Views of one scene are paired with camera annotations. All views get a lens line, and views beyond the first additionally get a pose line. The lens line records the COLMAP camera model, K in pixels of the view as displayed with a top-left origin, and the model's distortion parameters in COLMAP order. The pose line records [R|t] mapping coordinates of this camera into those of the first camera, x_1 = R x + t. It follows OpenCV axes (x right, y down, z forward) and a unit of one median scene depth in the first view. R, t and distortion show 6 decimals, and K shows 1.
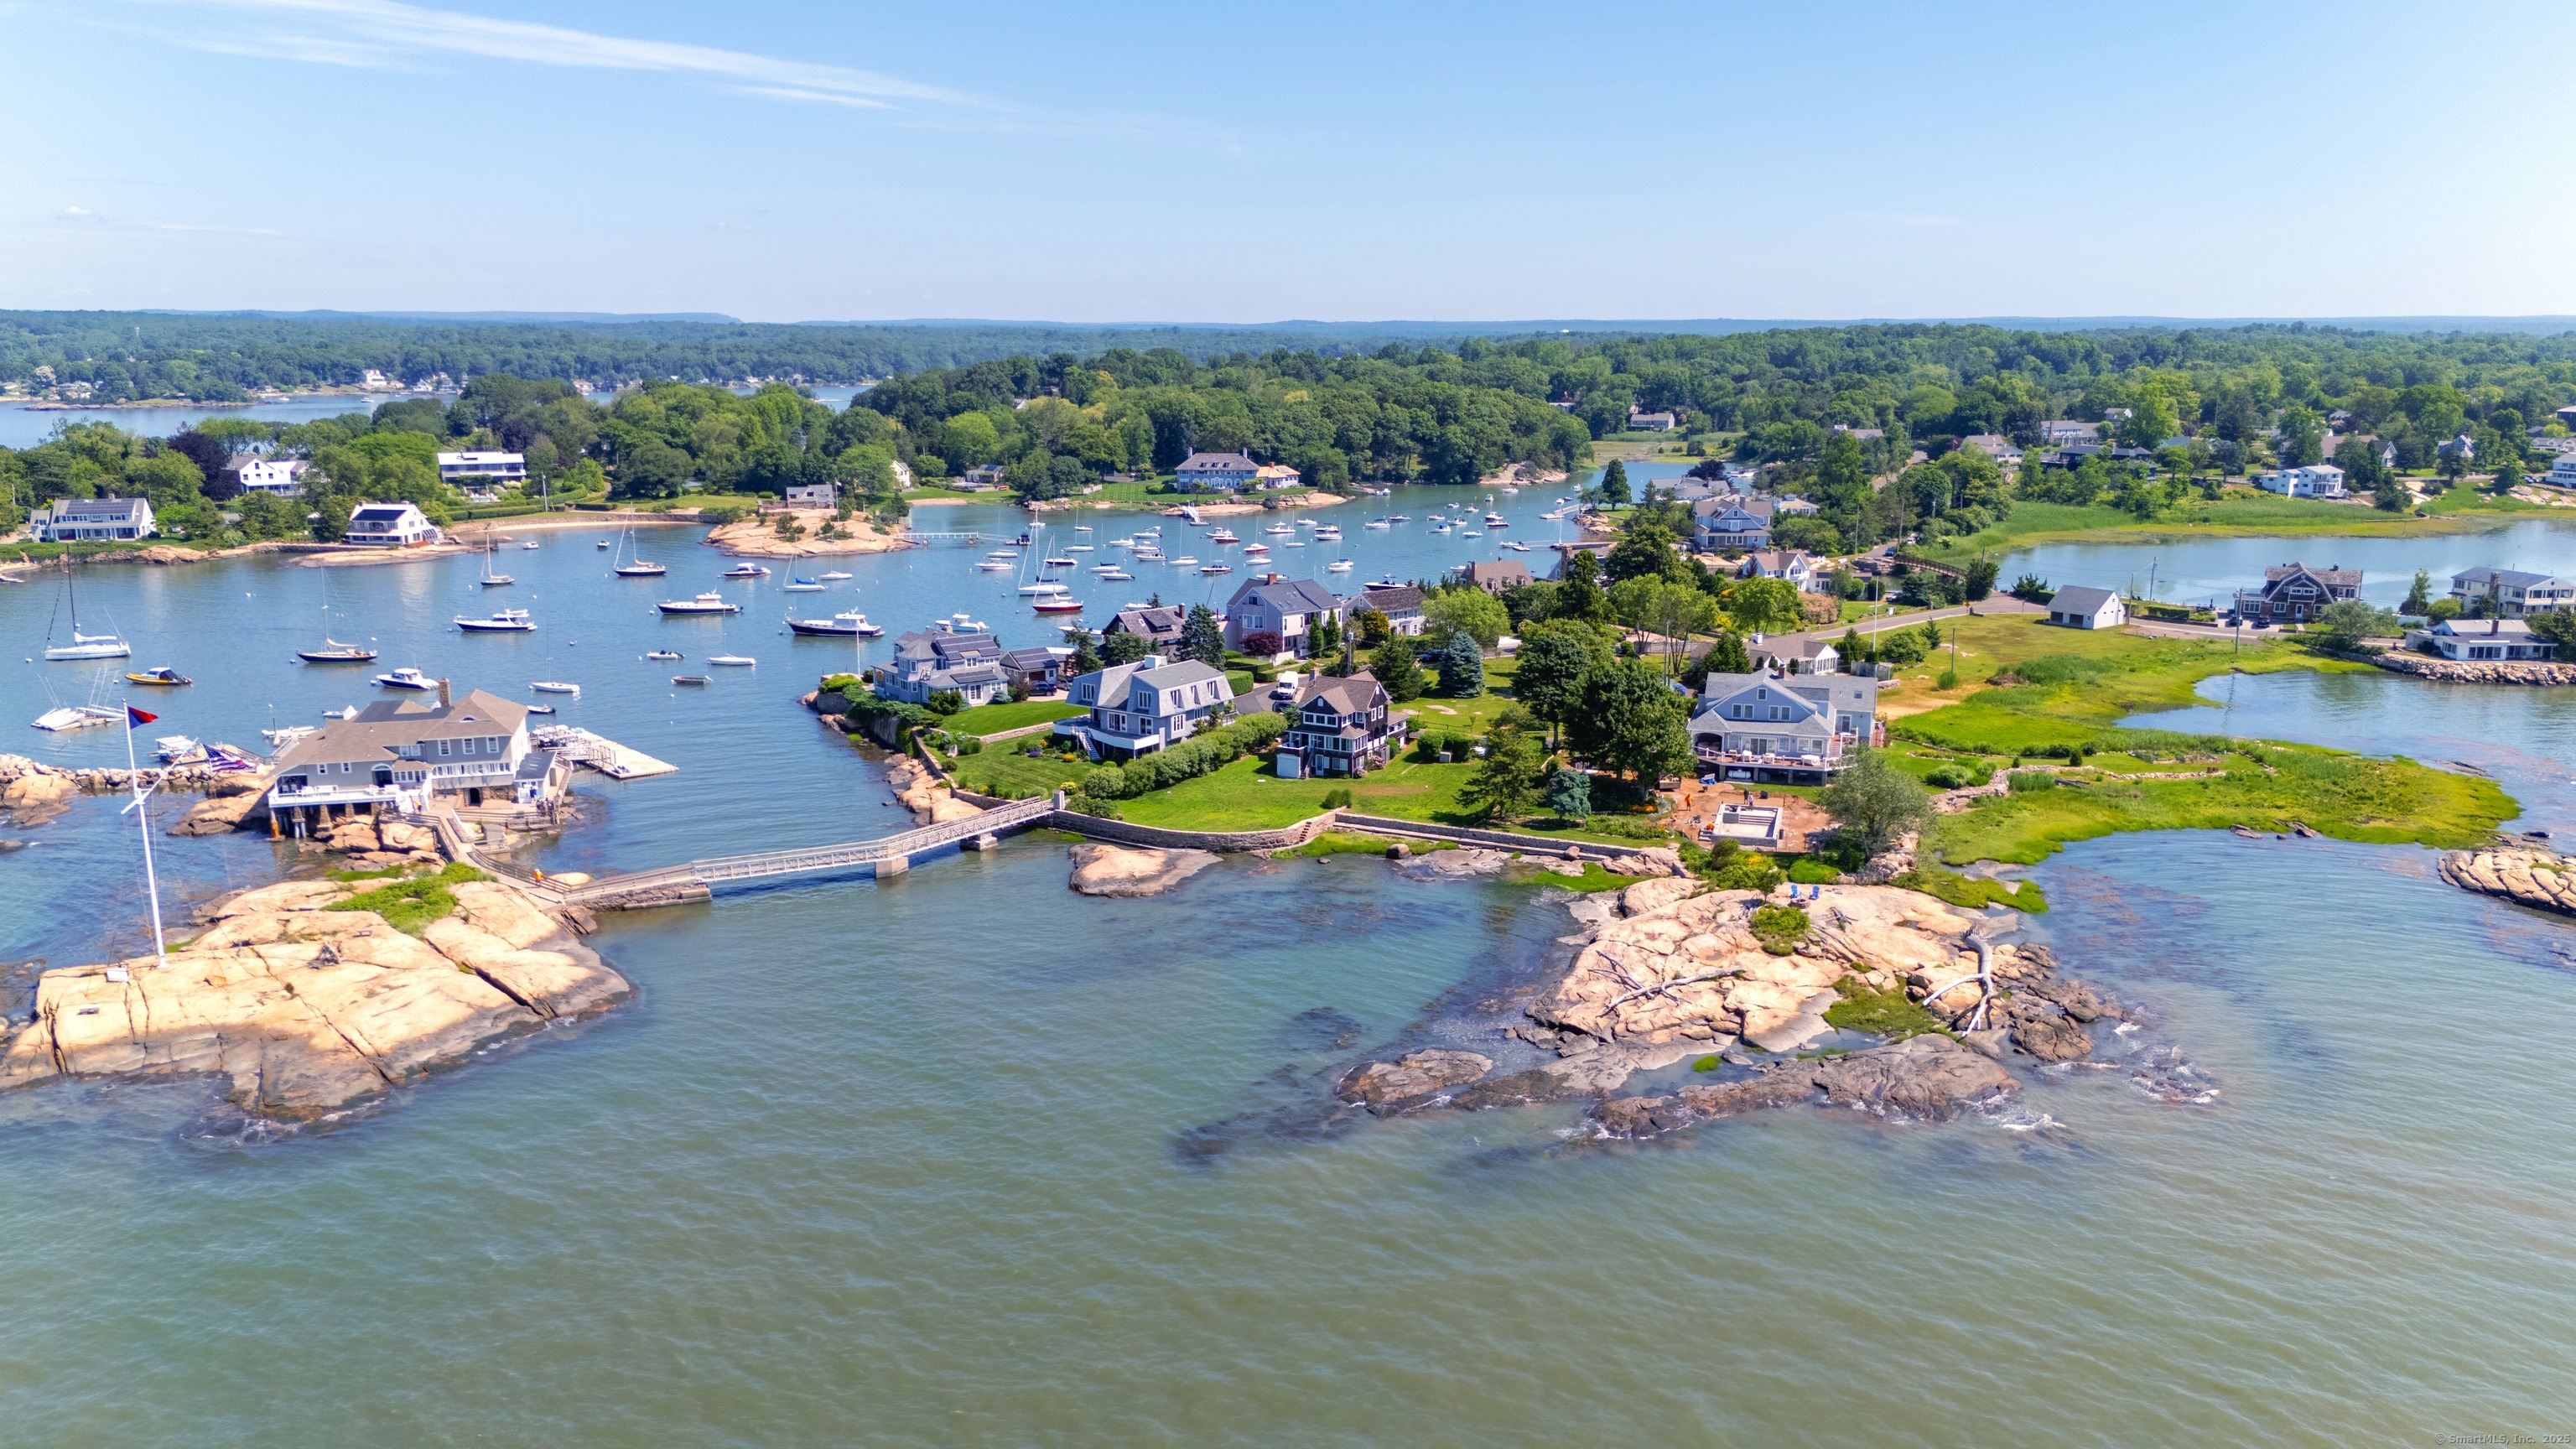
lens RADIAL K [[1895.5, 0, 1298.2], [0, 1895.5, 736.8], [0, 0, 1]] dist [0.099500, -0.129468]
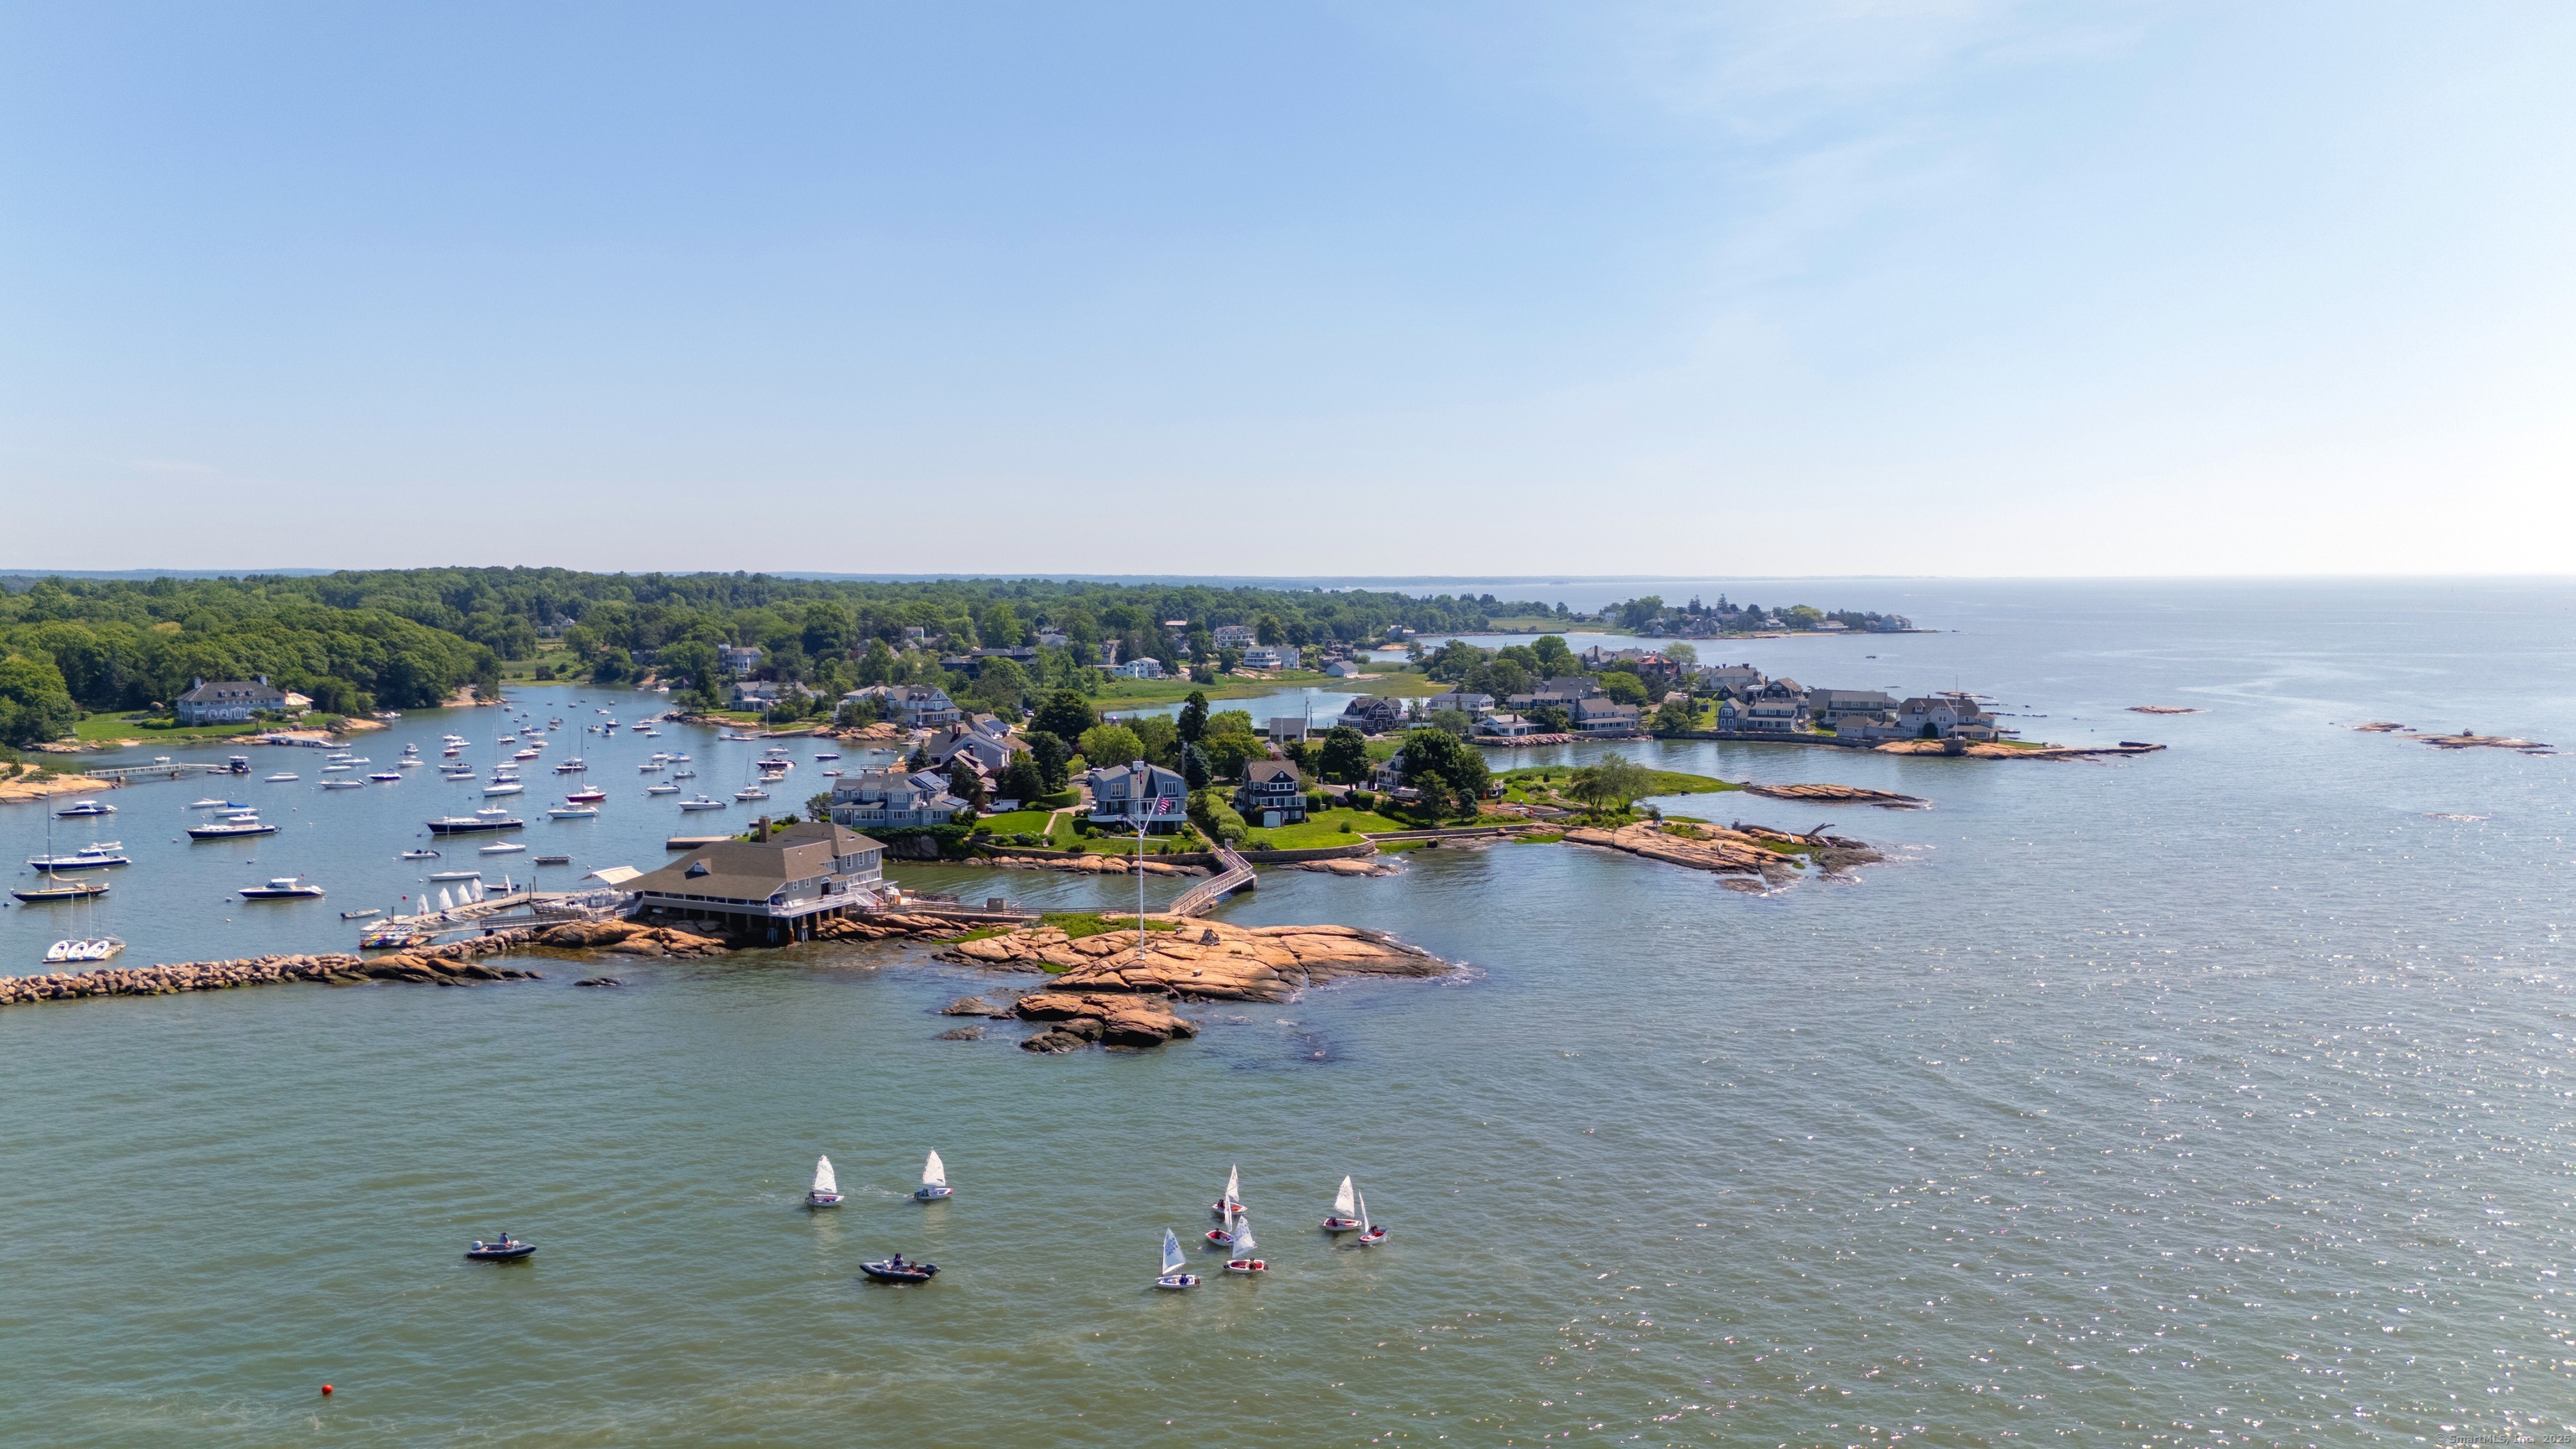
lens RADIAL K [[1895.5, 0, 1298.2], [0, 1895.5, 736.8], [0, 0, 1]] dist [0.099500, -0.129468]
pose [[0.672856, -0.064157, 0.736986, -0.653567], [0.158226, 0.985659, -0.058653, 0.025190], [-0.722655, 0.156075, 0.673358, -0.014953]]
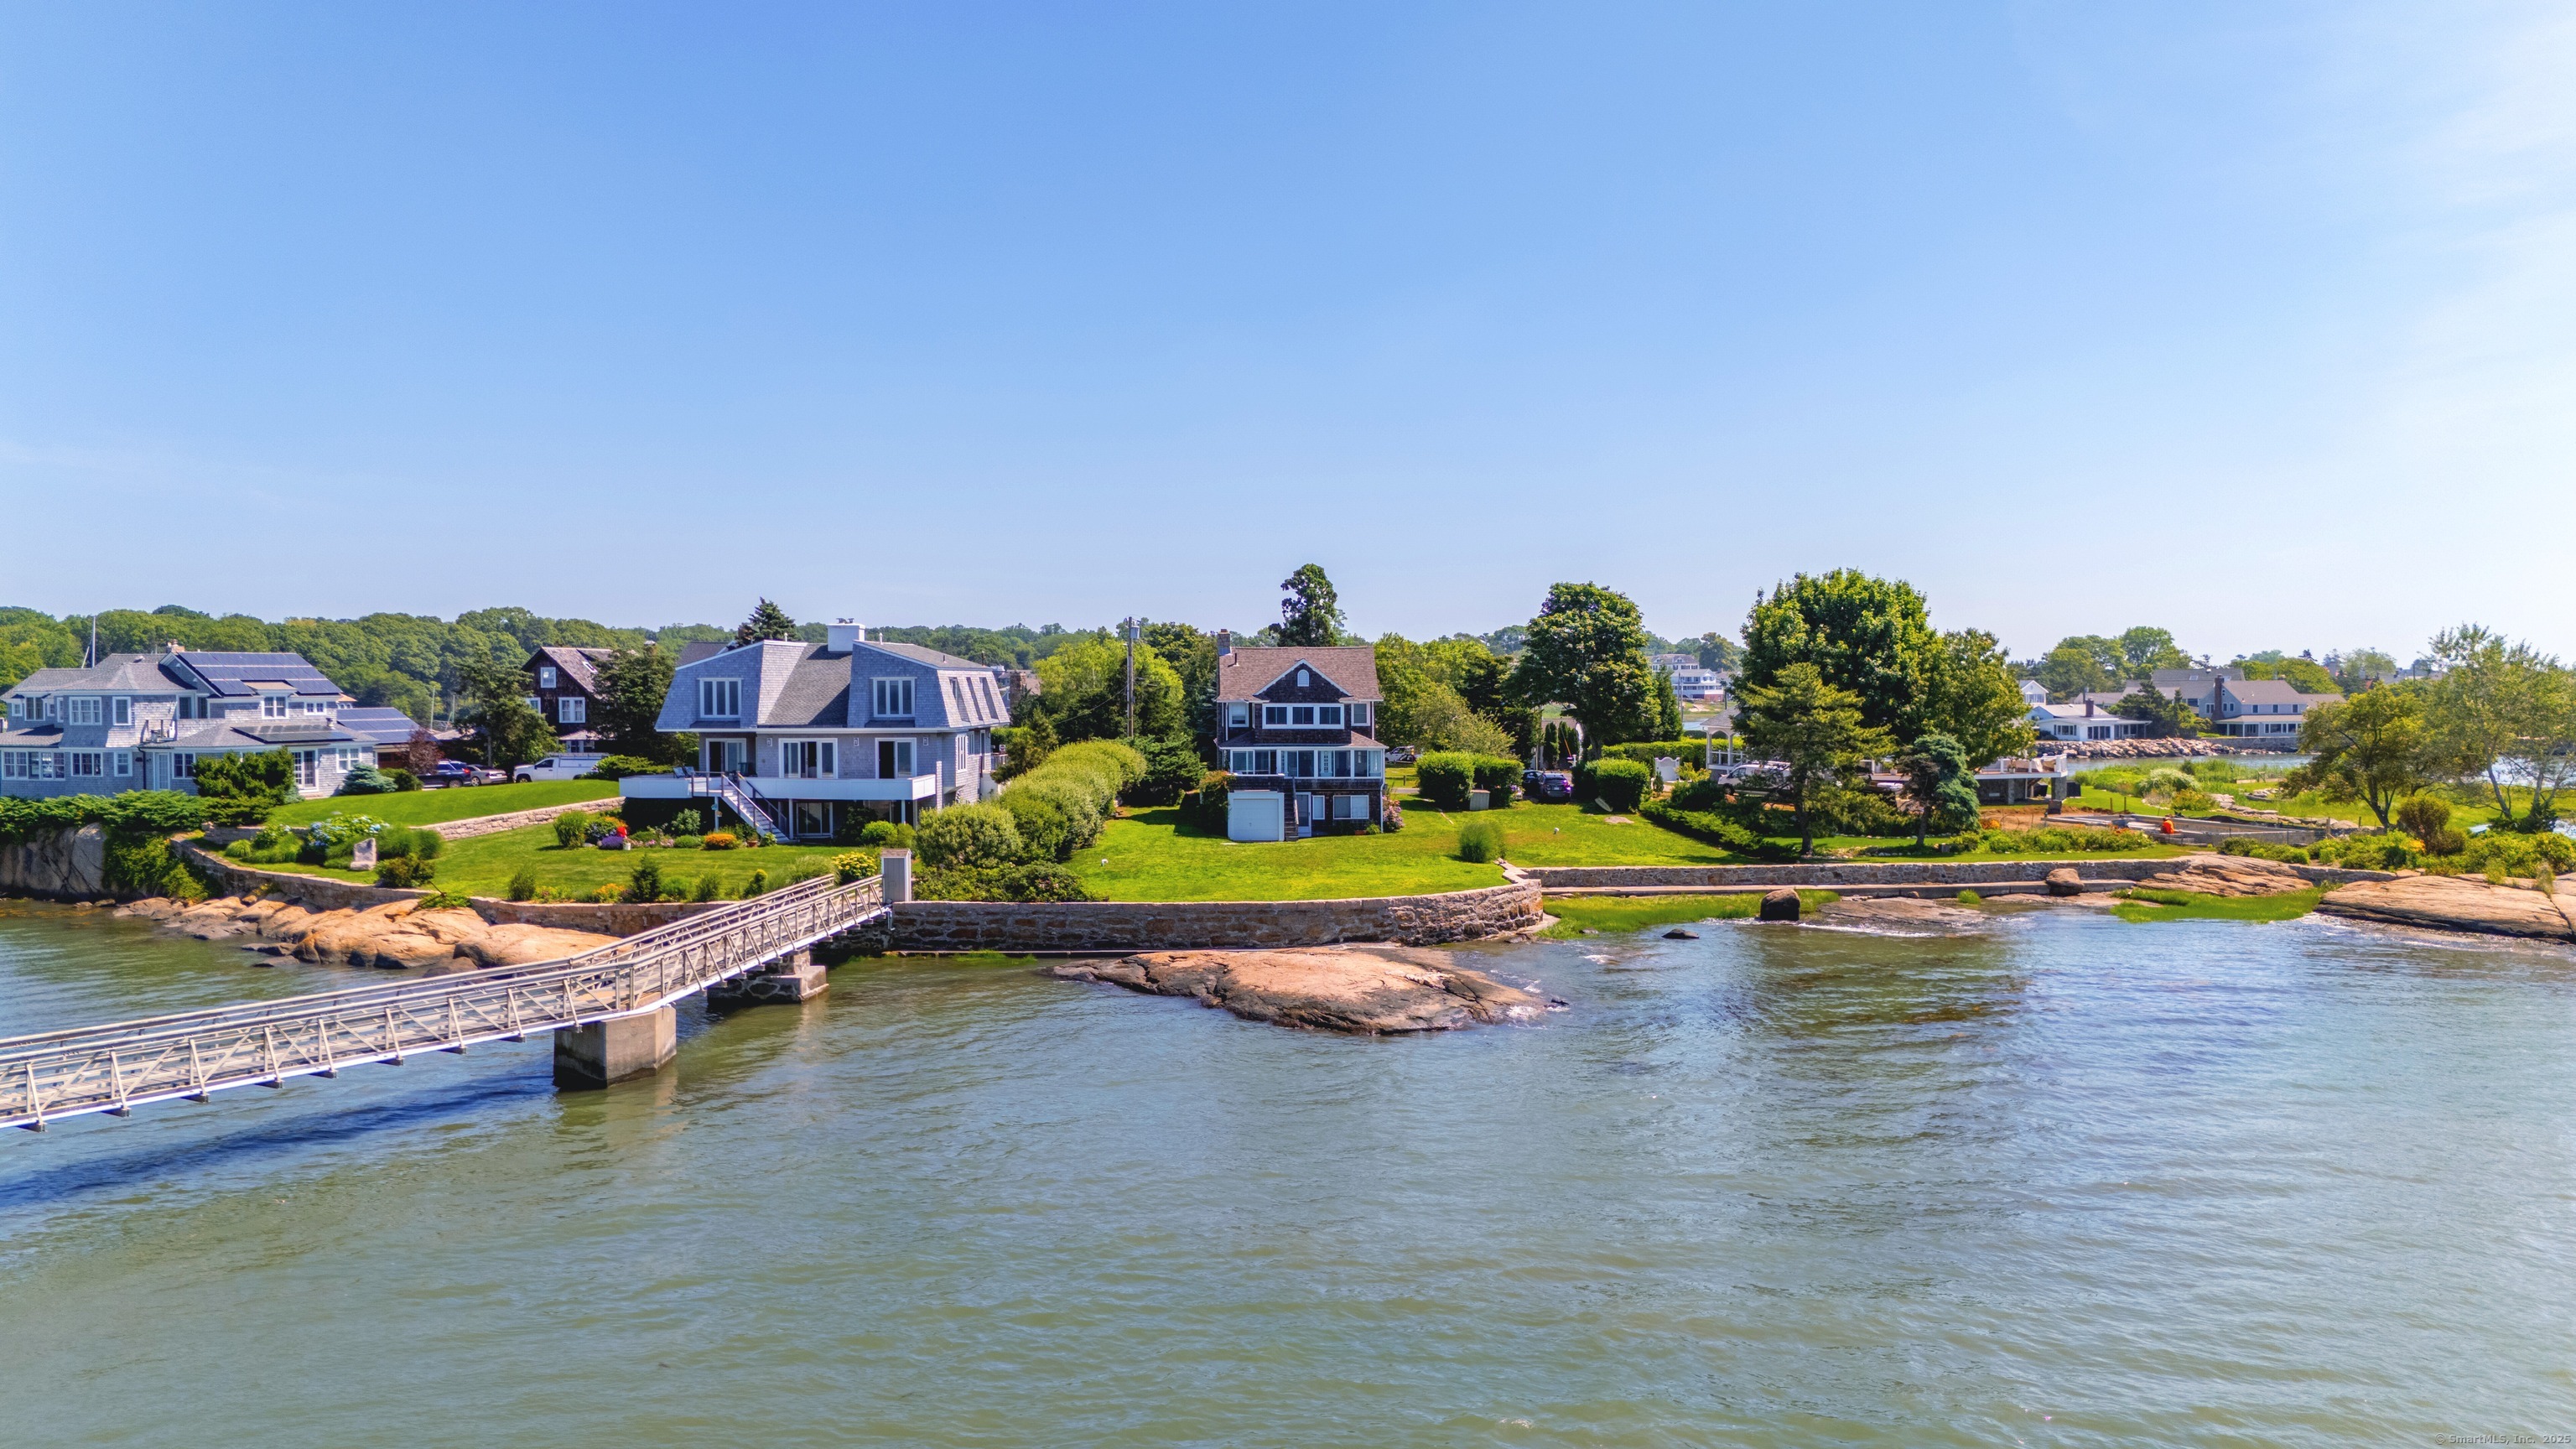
lens RADIAL K [[1895.5, 0, 1298.2], [0, 1895.5, 736.8], [0, 0, 1]] dist [0.099500, -0.129468]
pose [[0.846344, -0.018605, 0.532311, -0.144725], [0.115413, 0.982052, -0.149177, 0.039897], [-0.519982, 0.187690, 0.833301, 0.368872]]
